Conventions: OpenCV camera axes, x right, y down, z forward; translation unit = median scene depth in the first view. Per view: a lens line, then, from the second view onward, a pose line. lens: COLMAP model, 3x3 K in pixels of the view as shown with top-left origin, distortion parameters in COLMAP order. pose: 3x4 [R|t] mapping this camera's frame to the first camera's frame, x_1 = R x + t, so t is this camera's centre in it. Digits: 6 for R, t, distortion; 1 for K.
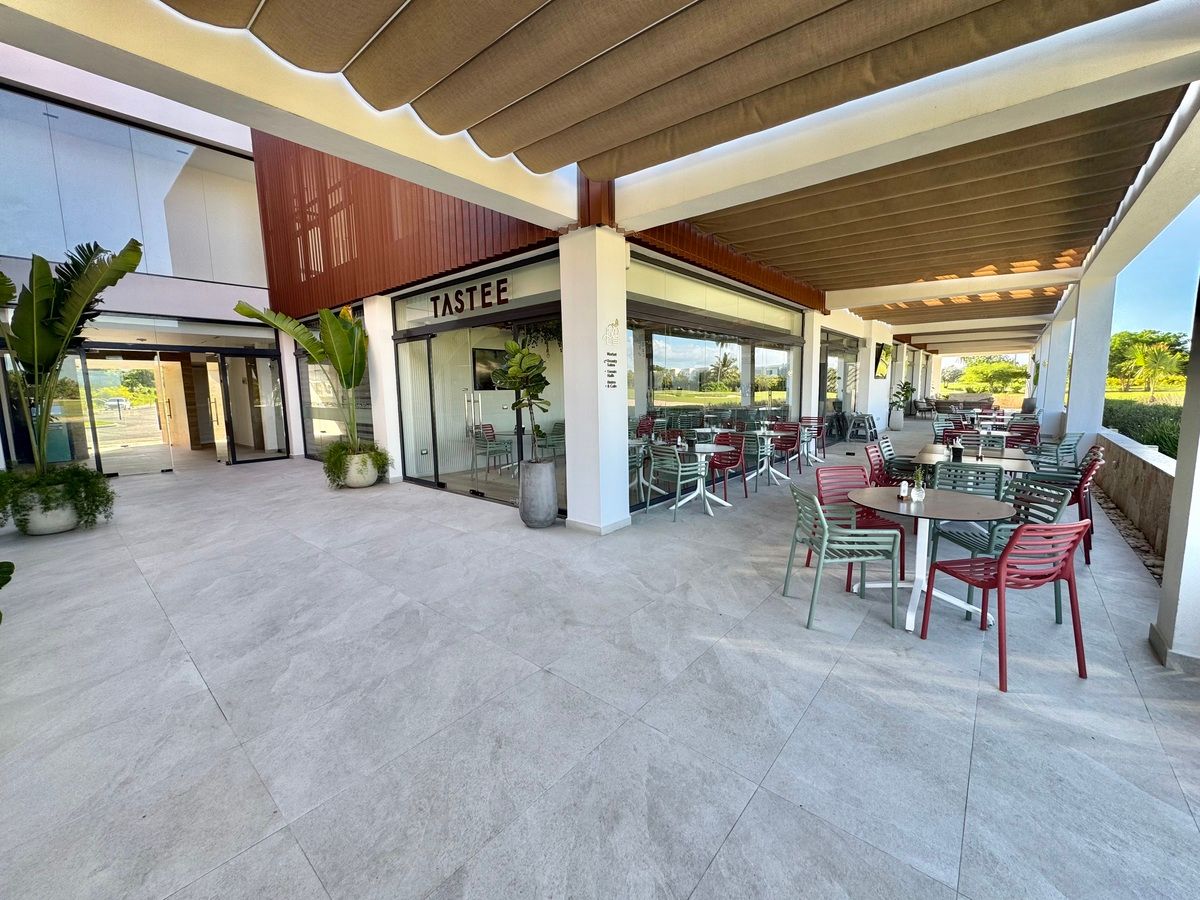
lens RADIAL K [[478.6, 0, 601.1], [0, 478.6, 446.1], [0, 0, 1]] dist [-0.003416, -0.000161]
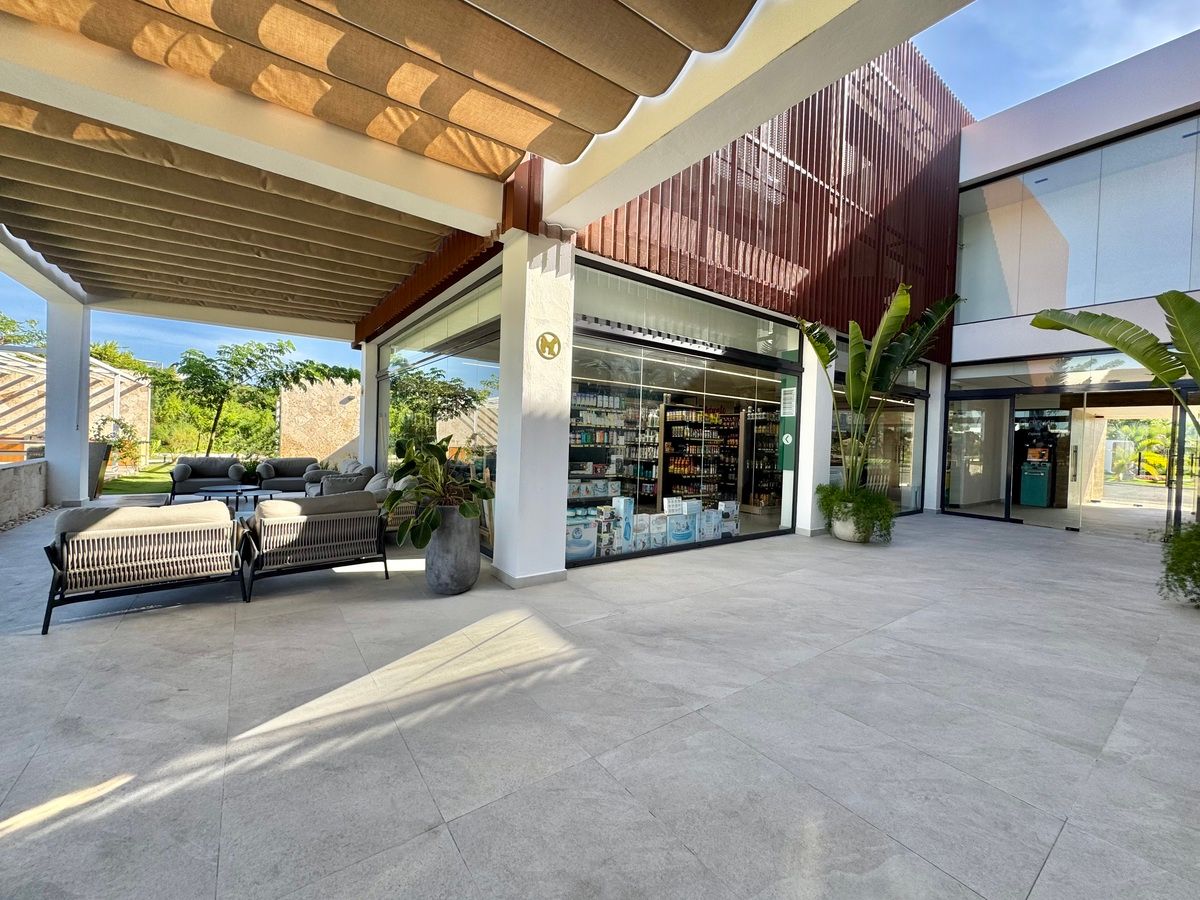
lens RADIAL K [[478.6, 0, 601.1], [0, 478.6, 446.1], [0, 0, 1]] dist [-0.003416, -0.000161]
pose [[-0.230862, 0.020736, -0.972765, 0.302580], [-0.145365, 0.987817, 0.055556, -0.055480], [0.962066, 0.154232, -0.225036, 0.913322]]
